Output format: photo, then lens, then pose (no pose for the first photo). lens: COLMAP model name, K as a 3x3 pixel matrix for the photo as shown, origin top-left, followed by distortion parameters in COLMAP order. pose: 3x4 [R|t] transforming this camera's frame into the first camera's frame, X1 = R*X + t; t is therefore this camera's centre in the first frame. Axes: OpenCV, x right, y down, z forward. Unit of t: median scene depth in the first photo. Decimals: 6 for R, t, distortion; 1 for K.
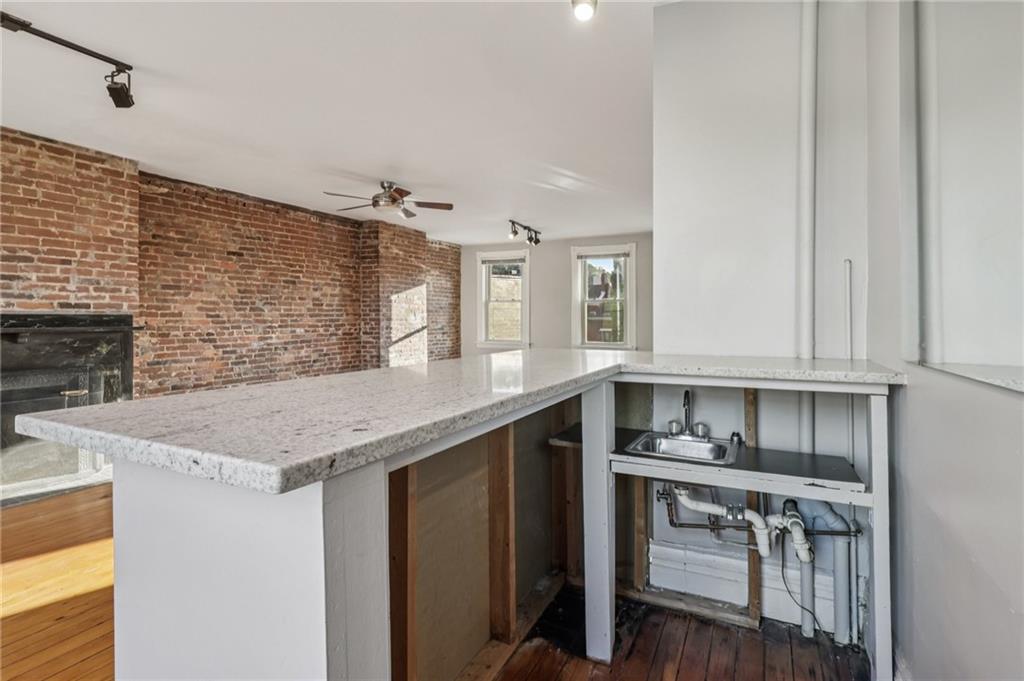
lens RADIAL K [[478.3, 0, 488.2], [0, 478.3, 323.7], [0, 0, 1]] dist [0.006733, 0.000845]
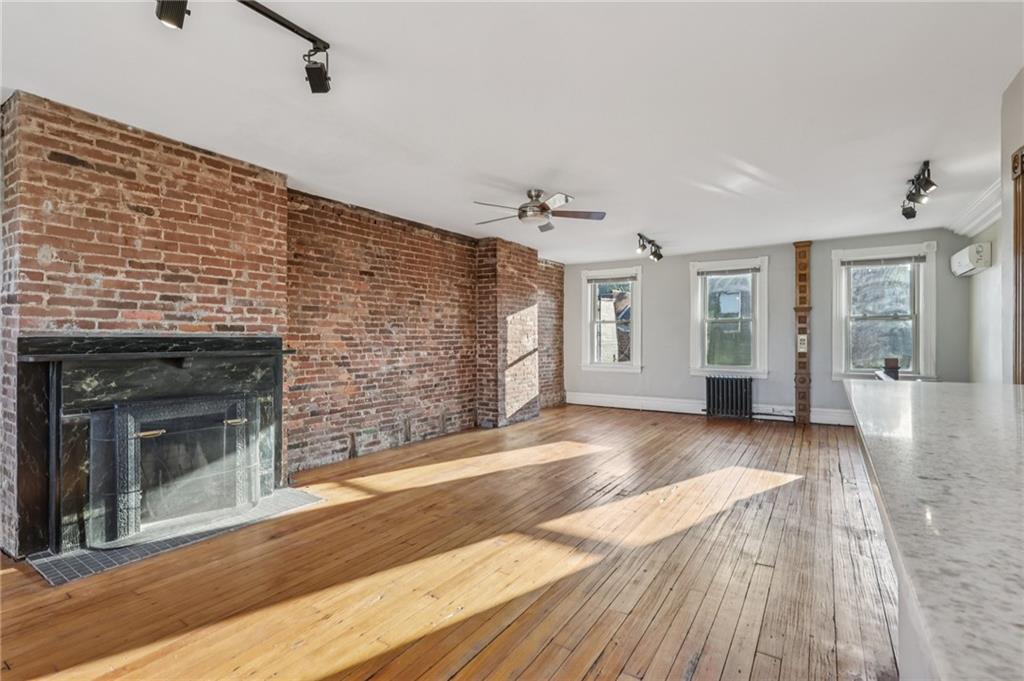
lens RADIAL K [[478.3, 0, 513.4], [0, 478.3, 343.4], [0, 0, 1]] dist [0.006733, 0.000845]
pose [[0.994402, -0.003398, -0.105608, -0.149744], [0.002903, 0.999984, -0.004847, -0.000904], [0.105623, 0.004513, 0.994396, 0.088985]]
